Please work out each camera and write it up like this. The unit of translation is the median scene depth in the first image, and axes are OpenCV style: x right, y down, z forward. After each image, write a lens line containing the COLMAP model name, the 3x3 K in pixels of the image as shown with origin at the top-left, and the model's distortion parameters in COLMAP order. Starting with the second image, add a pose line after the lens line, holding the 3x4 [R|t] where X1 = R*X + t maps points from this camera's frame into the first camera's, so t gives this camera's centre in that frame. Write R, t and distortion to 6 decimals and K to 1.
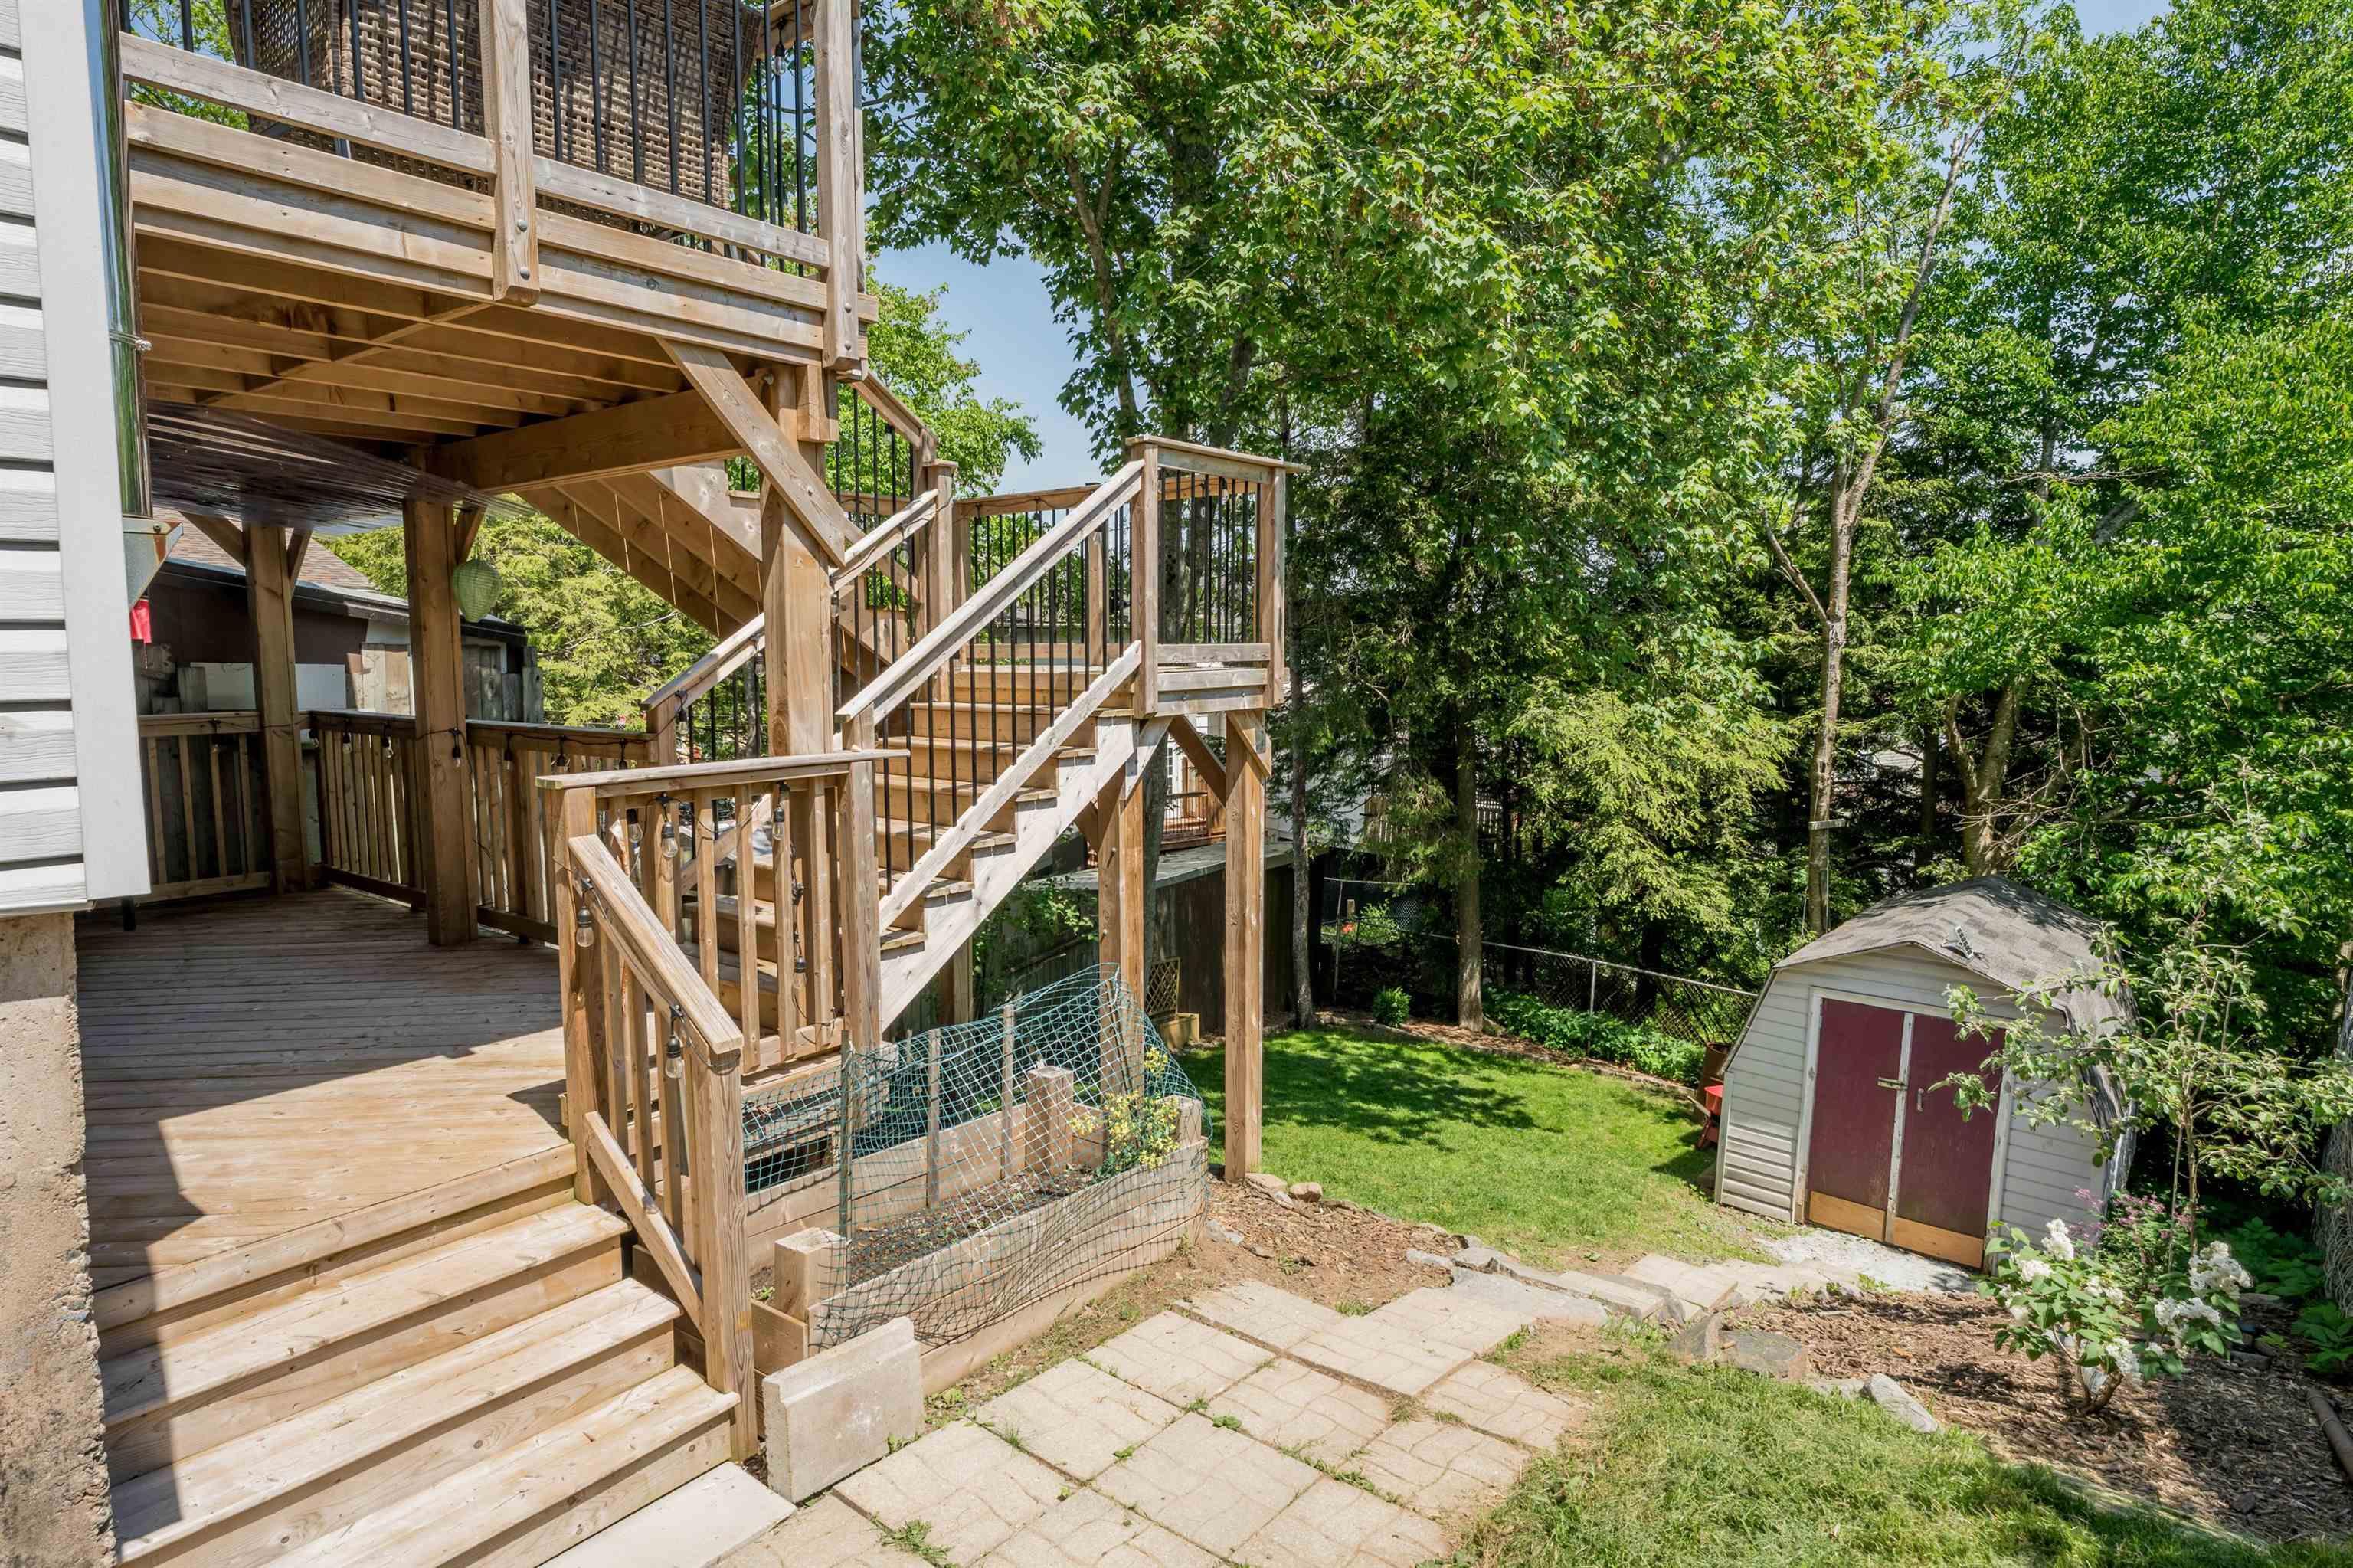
lens RADIAL K [[1247.6, 0, 1147.8], [0, 1247.6, 772.6], [0, 0, 1]] dist [-0.046730, -0.000158]
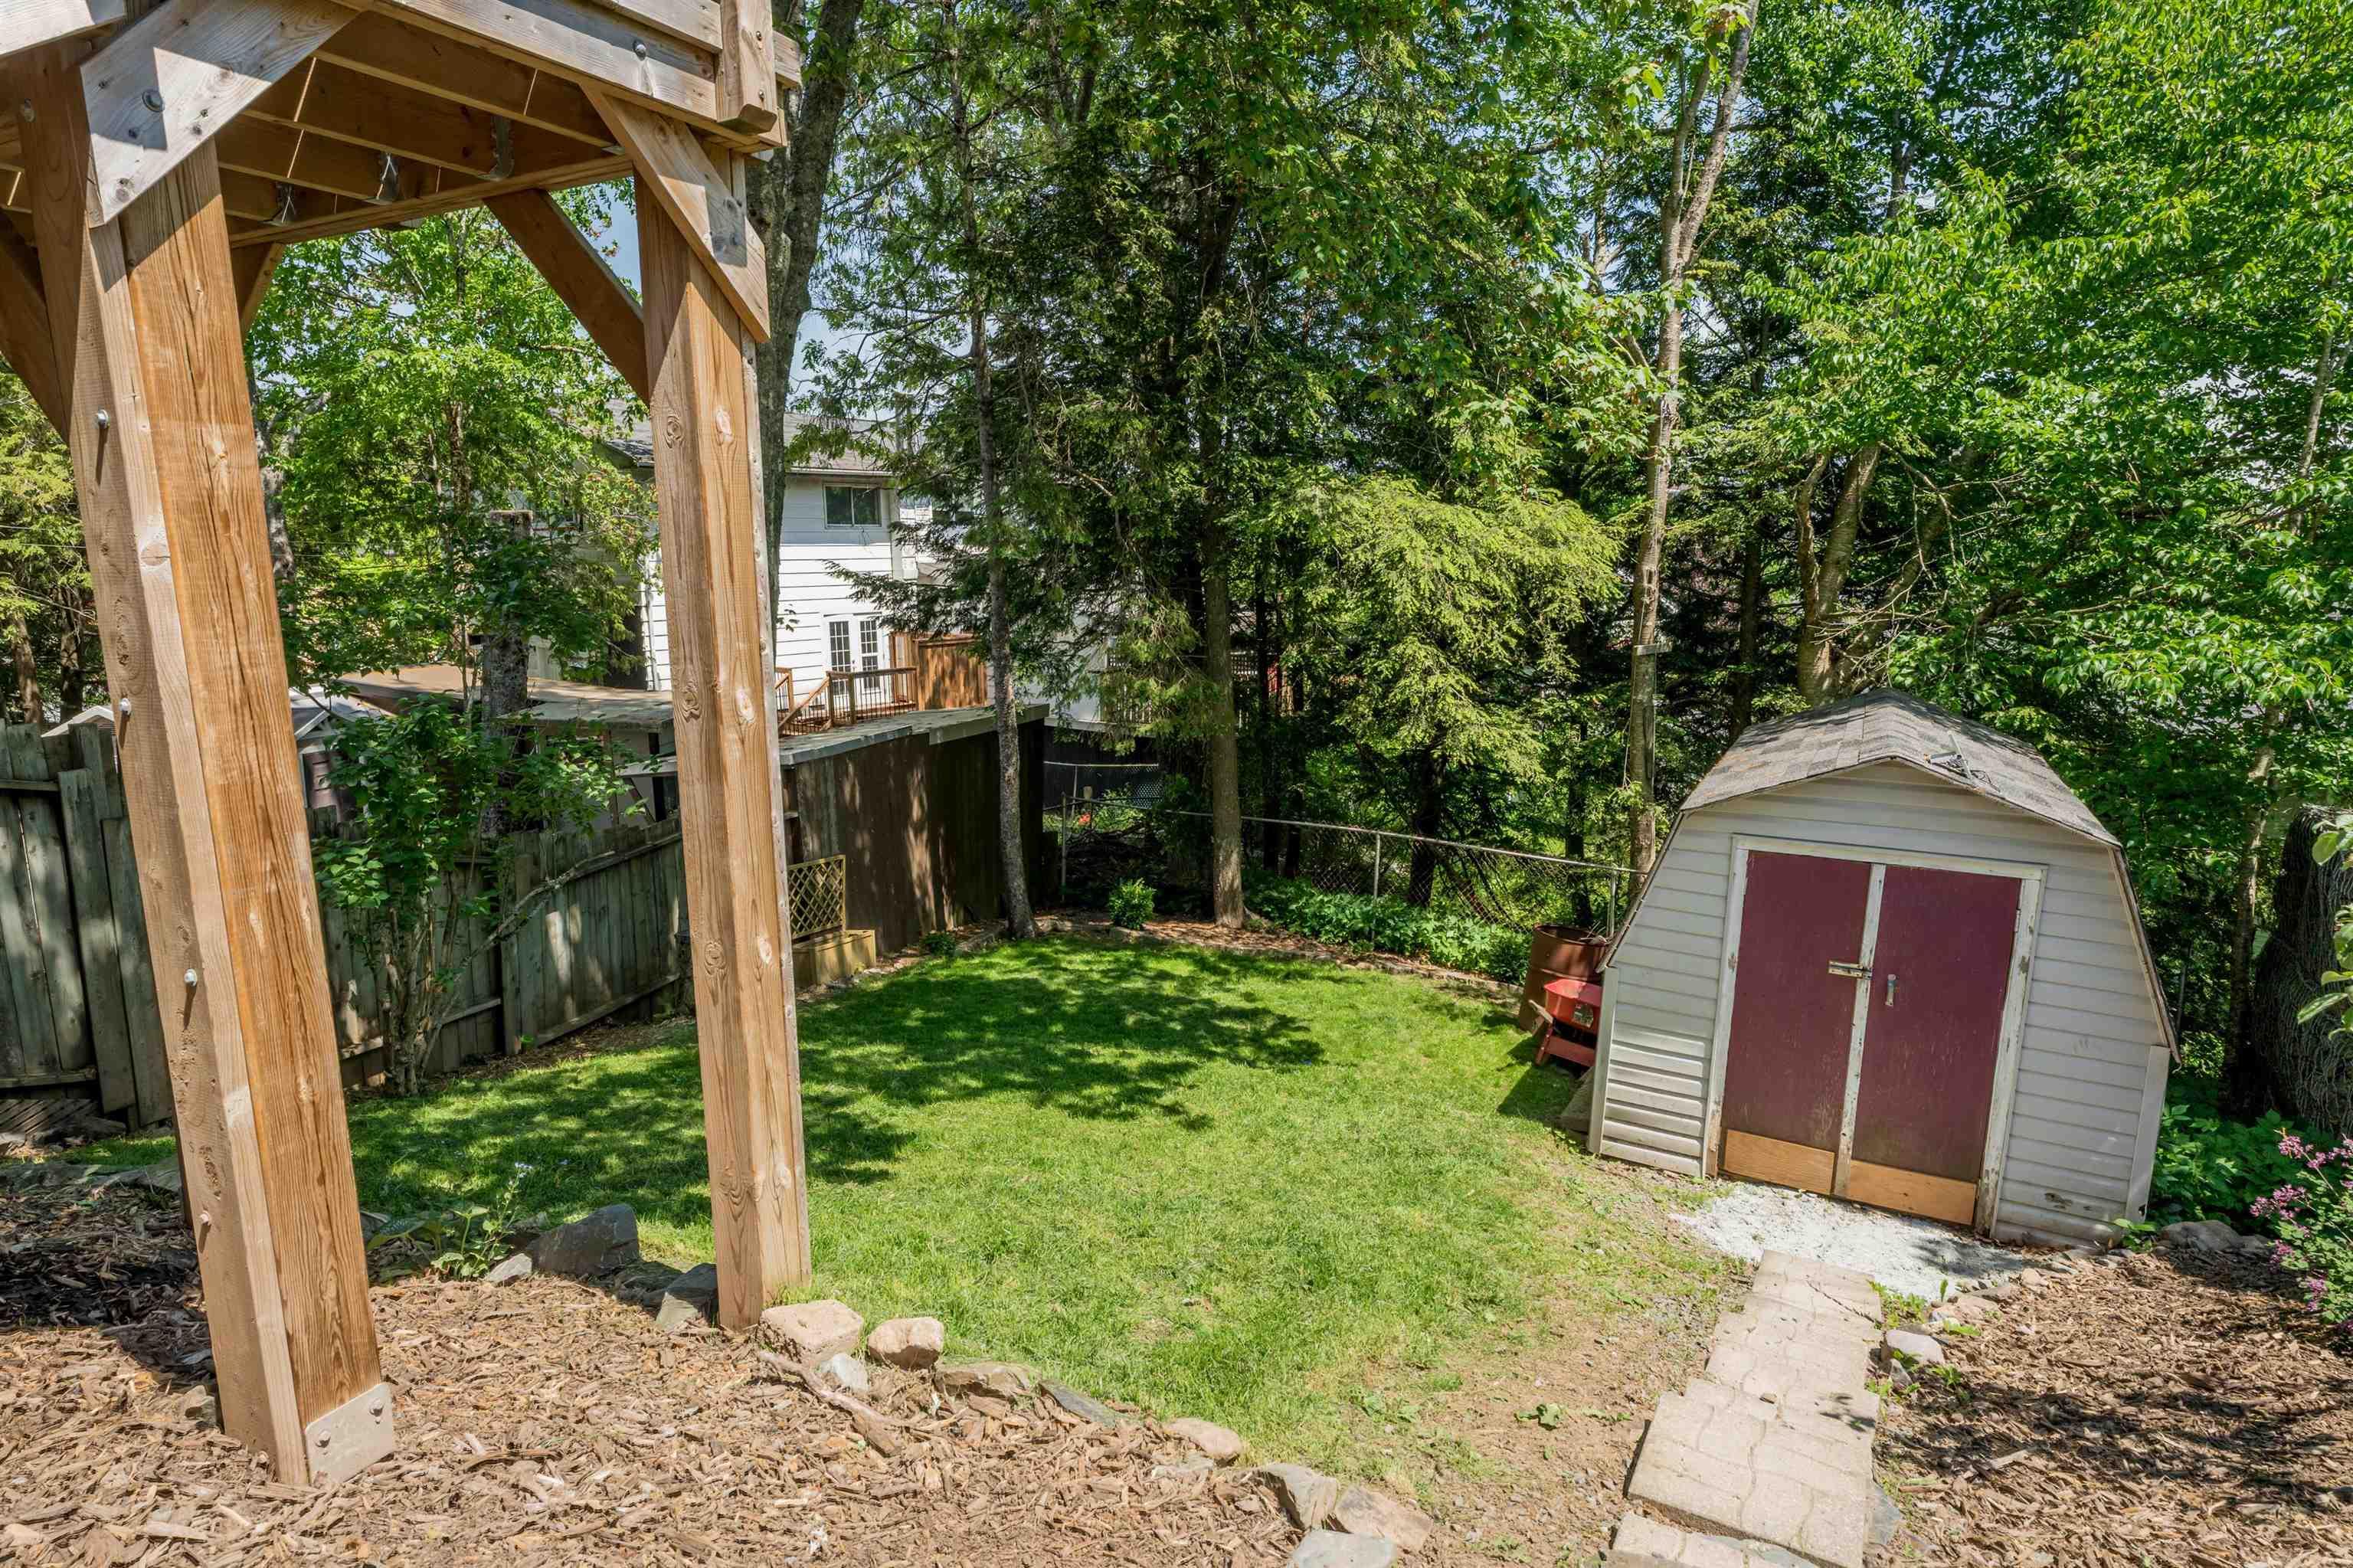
lens RADIAL K [[1247.6, 0, 1147.8], [0, 1247.6, 772.6], [0, 0, 1]] dist [-0.046730, -0.000158]
pose [[0.978884, -0.043482, 0.199740, 0.063043], [0.028744, 0.996686, 0.076102, 0.054256], [-0.202387, -0.068754, 0.976889, 0.277884]]
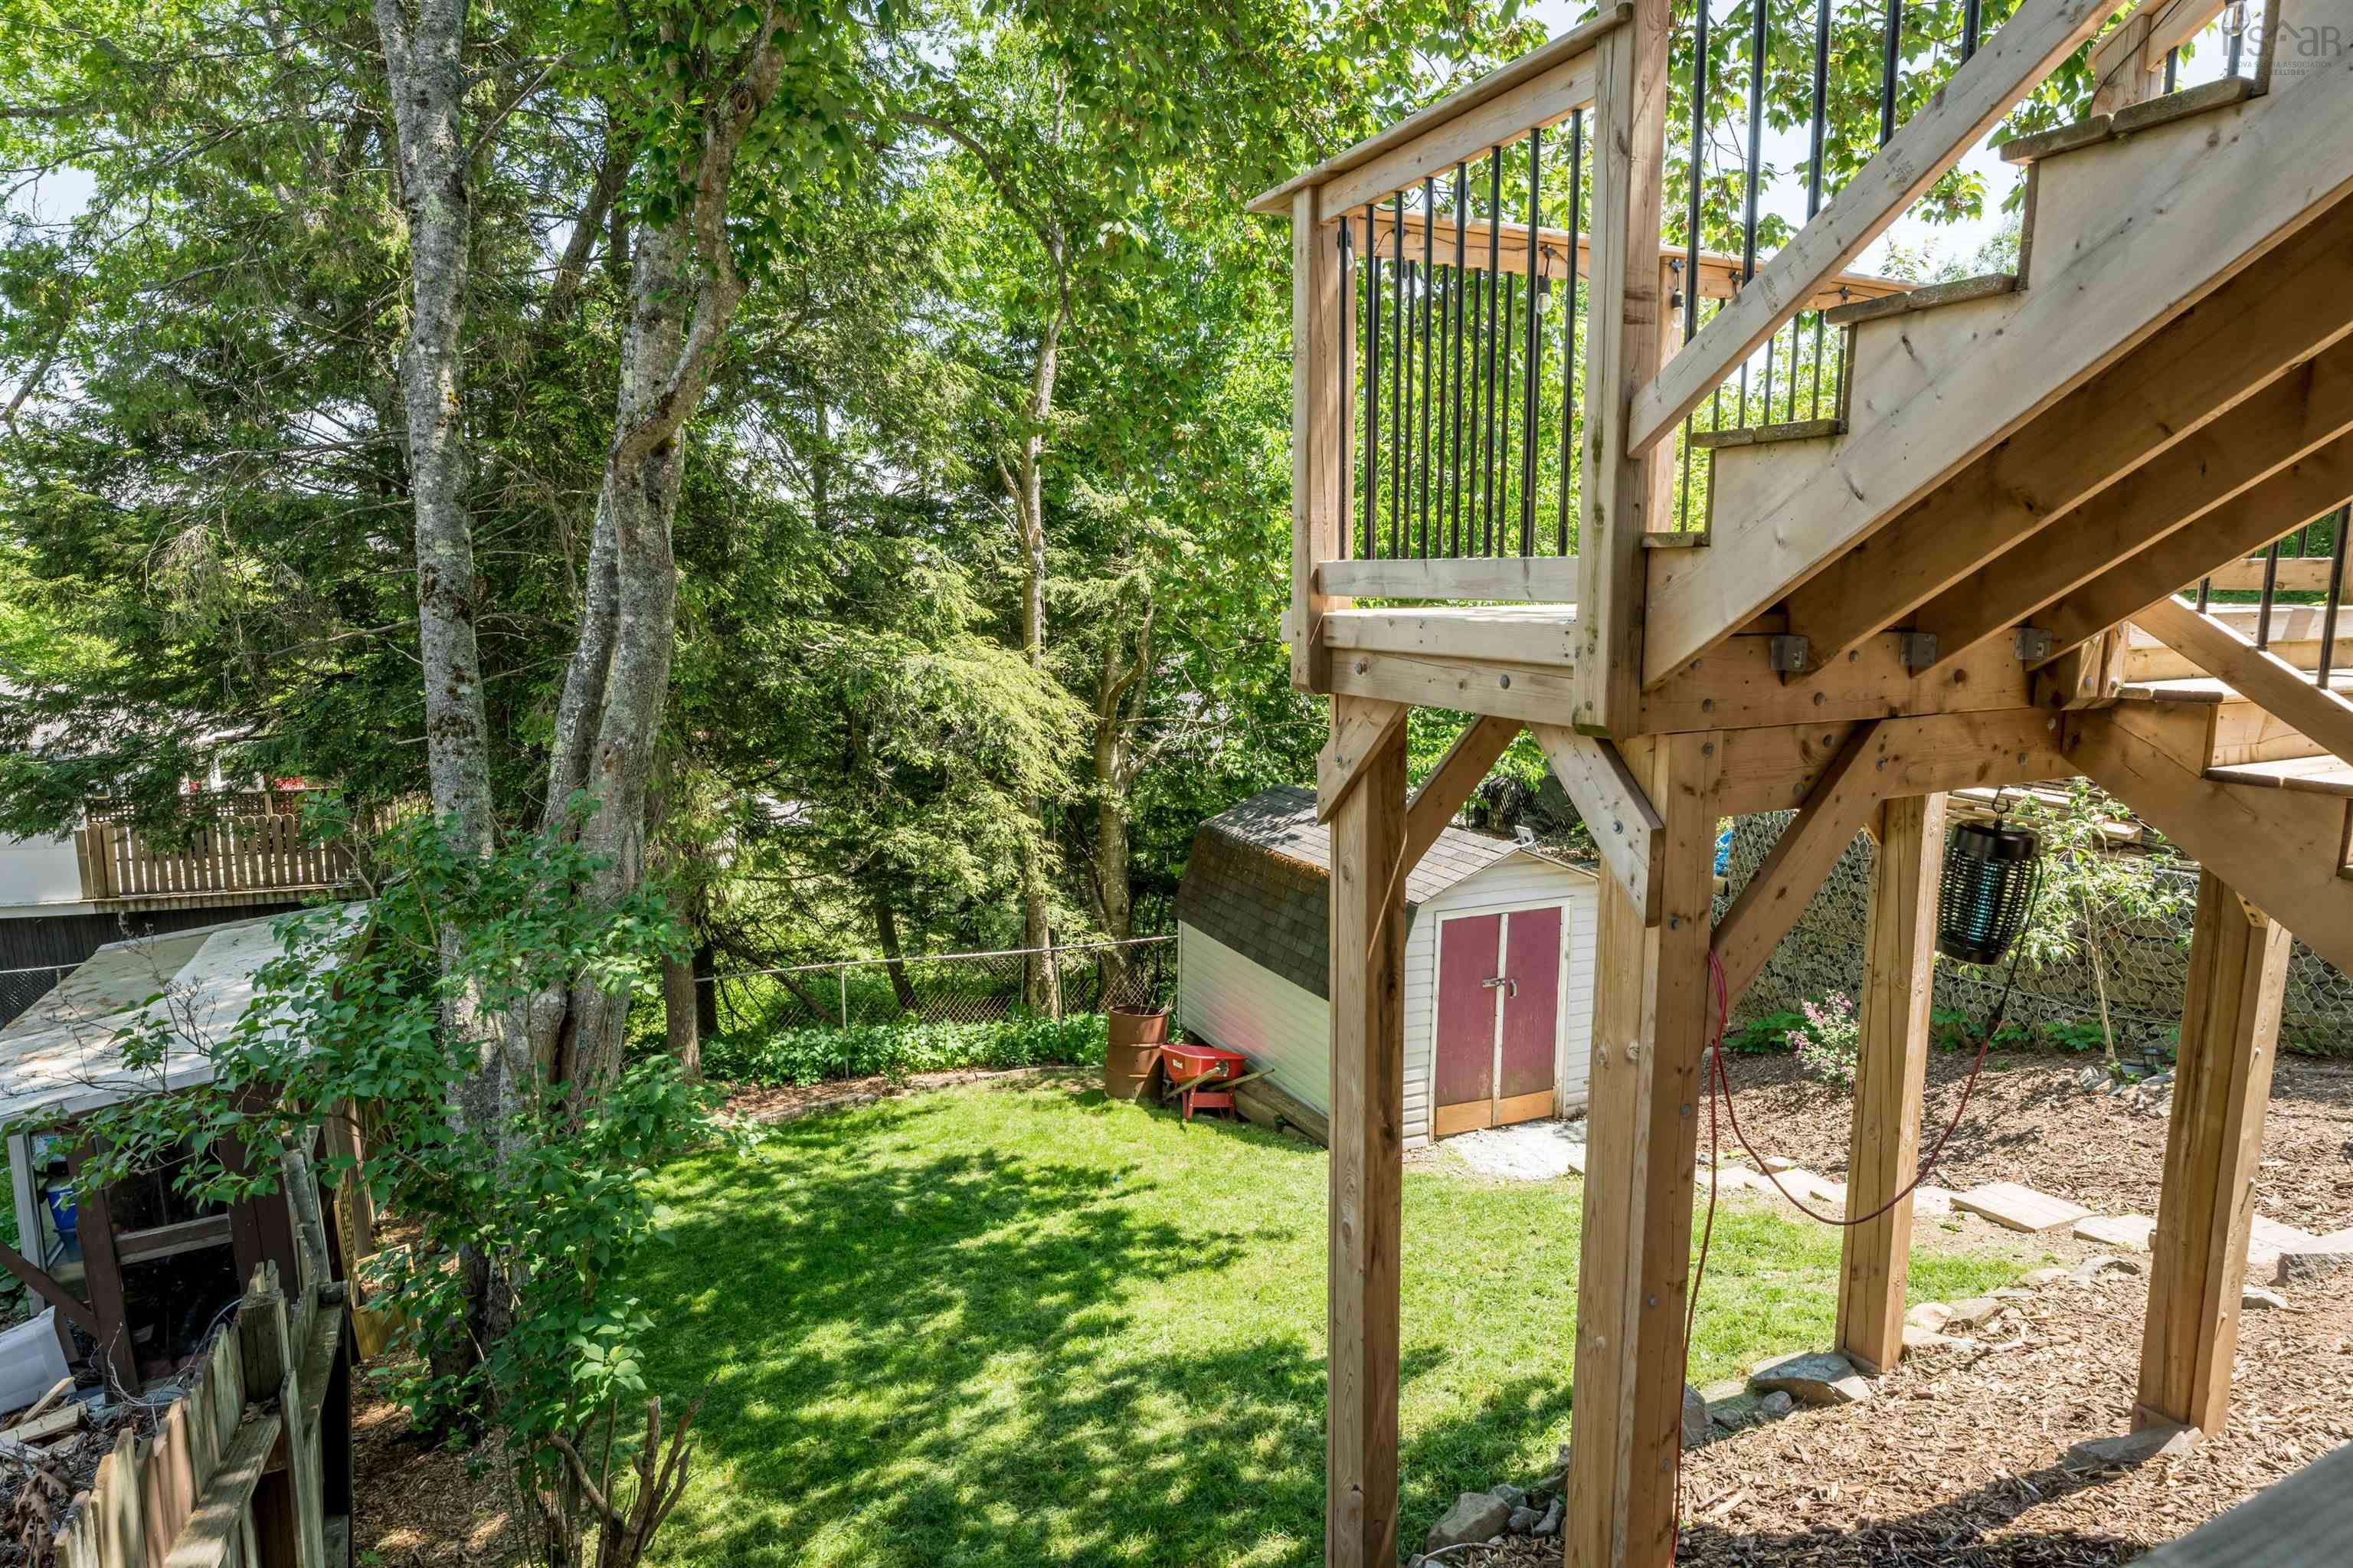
lens RADIAL K [[1247.6, 0, 1147.8], [0, 1247.6, 772.6], [0, 0, 1]] dist [-0.046730, -0.000158]
pose [[0.446041, -0.136661, 0.884518, -0.308473], [0.101913, 0.989601, 0.101504, -0.045912], [-0.889191, 0.044869, 0.455330, 0.506103]]
